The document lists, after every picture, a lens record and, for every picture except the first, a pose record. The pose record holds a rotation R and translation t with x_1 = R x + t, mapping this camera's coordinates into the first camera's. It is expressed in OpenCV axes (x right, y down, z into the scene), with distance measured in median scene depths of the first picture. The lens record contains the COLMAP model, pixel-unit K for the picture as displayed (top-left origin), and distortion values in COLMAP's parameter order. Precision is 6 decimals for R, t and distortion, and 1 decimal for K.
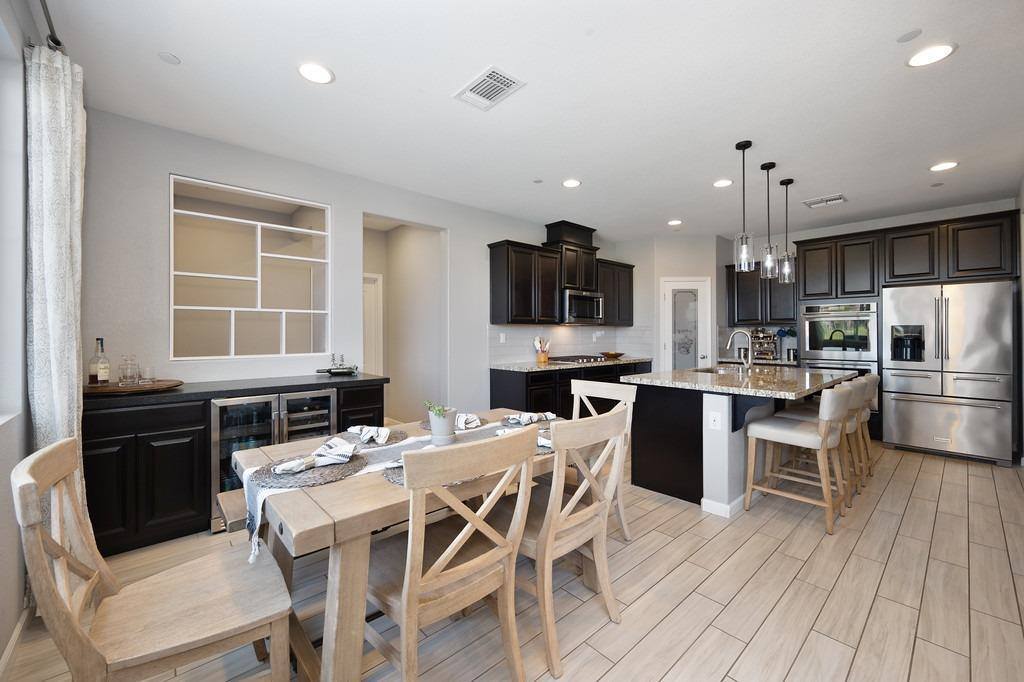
lens RADIAL K [[405.6, 0, 510.2], [0, 405.6, 332.4], [0, 0, 1]] dist [-0.001230, 0.000029]
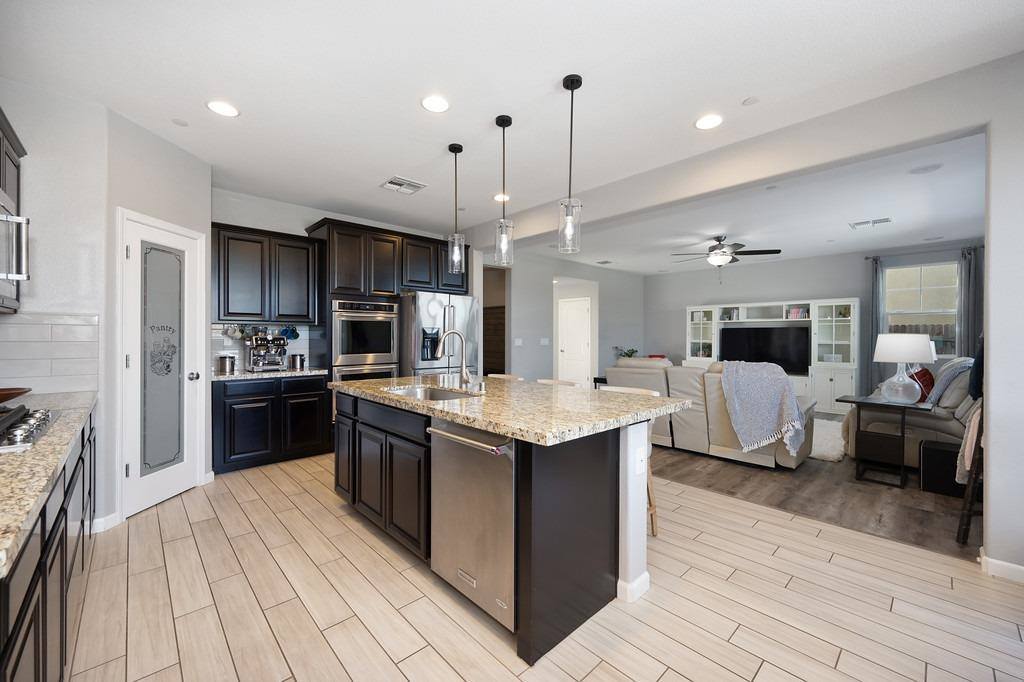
lens RADIAL K [[405.6, 0, 510.2], [0, 405.6, 332.4], [0, 0, 1]] dist [-0.001230, 0.000029]
pose [[-0.027303, 0.009415, 0.999583, -0.099910], [-0.005906, 0.999937, -0.009580, 0.003947], [-0.999610, -0.006165, -0.027246, 0.677082]]
